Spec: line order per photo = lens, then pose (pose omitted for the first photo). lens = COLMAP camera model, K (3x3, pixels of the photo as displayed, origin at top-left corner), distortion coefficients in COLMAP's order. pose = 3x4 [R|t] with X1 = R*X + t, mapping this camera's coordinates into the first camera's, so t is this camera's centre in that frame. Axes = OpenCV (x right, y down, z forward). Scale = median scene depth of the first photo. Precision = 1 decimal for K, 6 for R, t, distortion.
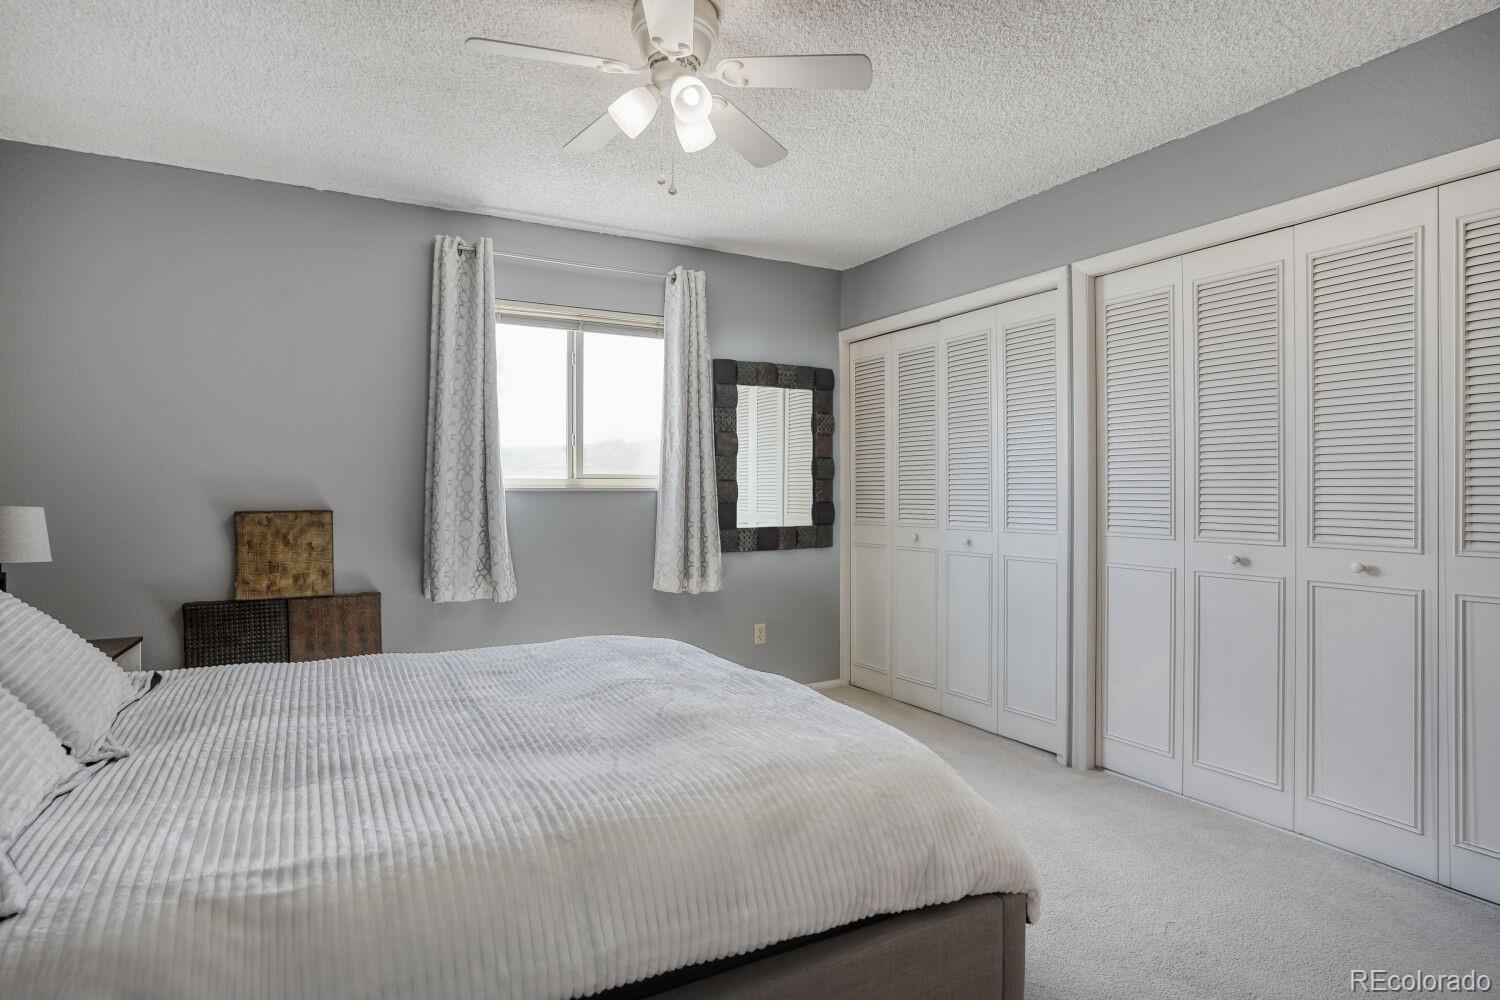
lens RADIAL K [[784.5, 0, 746.3], [0, 784.5, 495.1], [0, 0, 1]] dist [-0.041006, 0.008354]
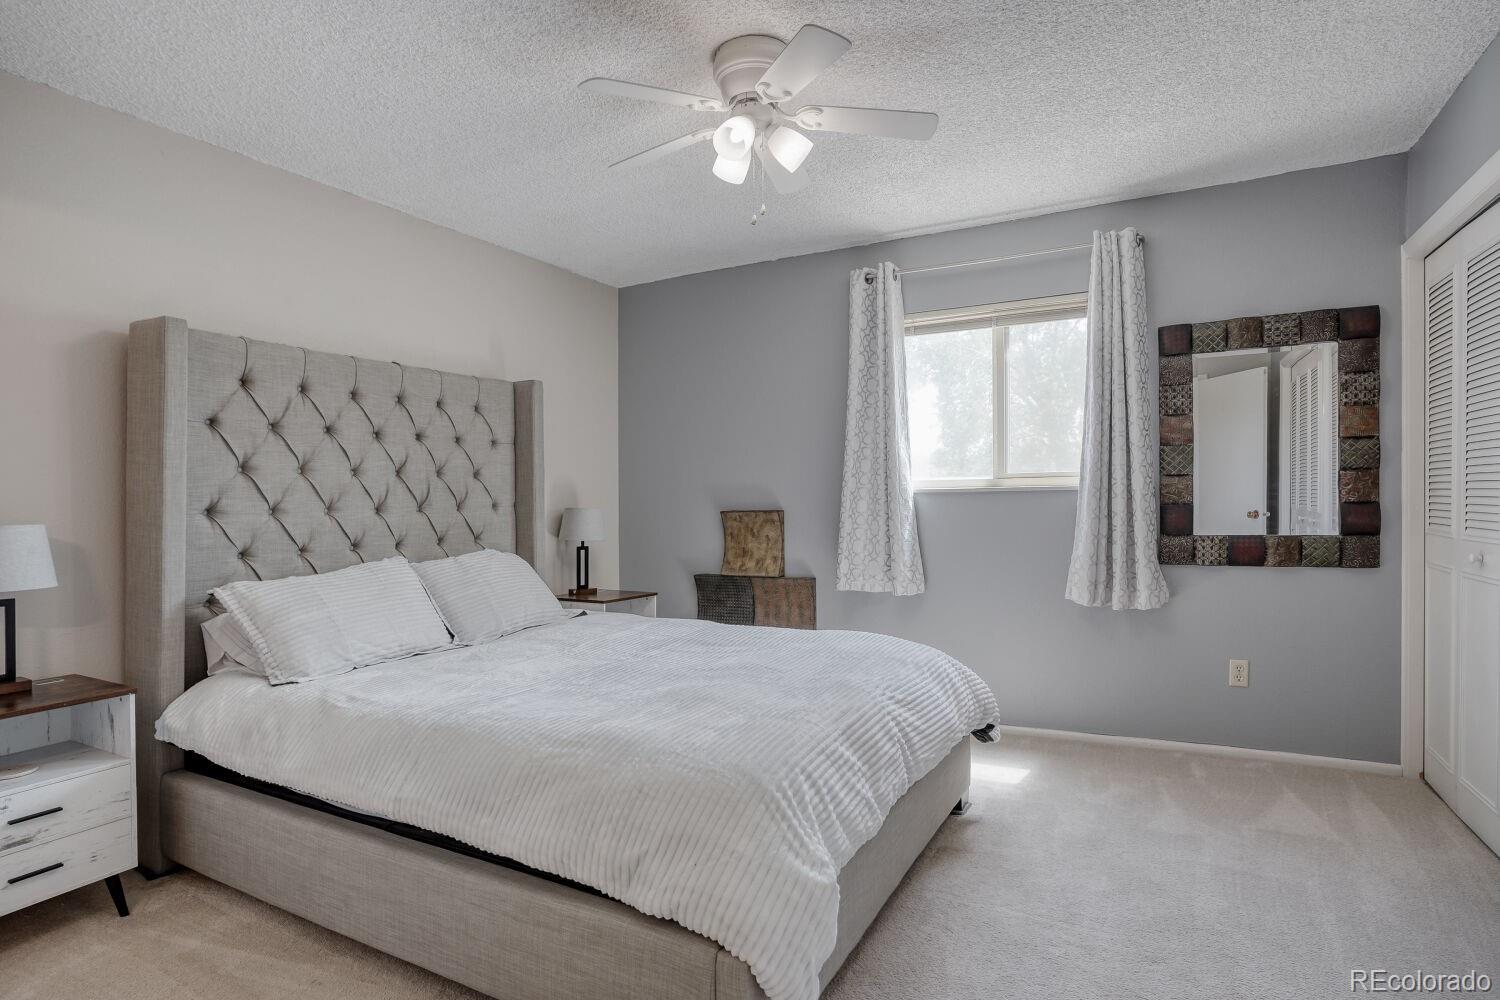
lens RADIAL K [[784.5, 0, 744.4], [0, 784.5, 502.5], [0, 0, 1]] dist [-0.041006, 0.008354]
pose [[0.547998, -0.001150, -0.836479, 0.476060], [0.014297, 0.999866, 0.007992, -0.004278], [0.836358, -0.016339, 0.547940, 0.227868]]
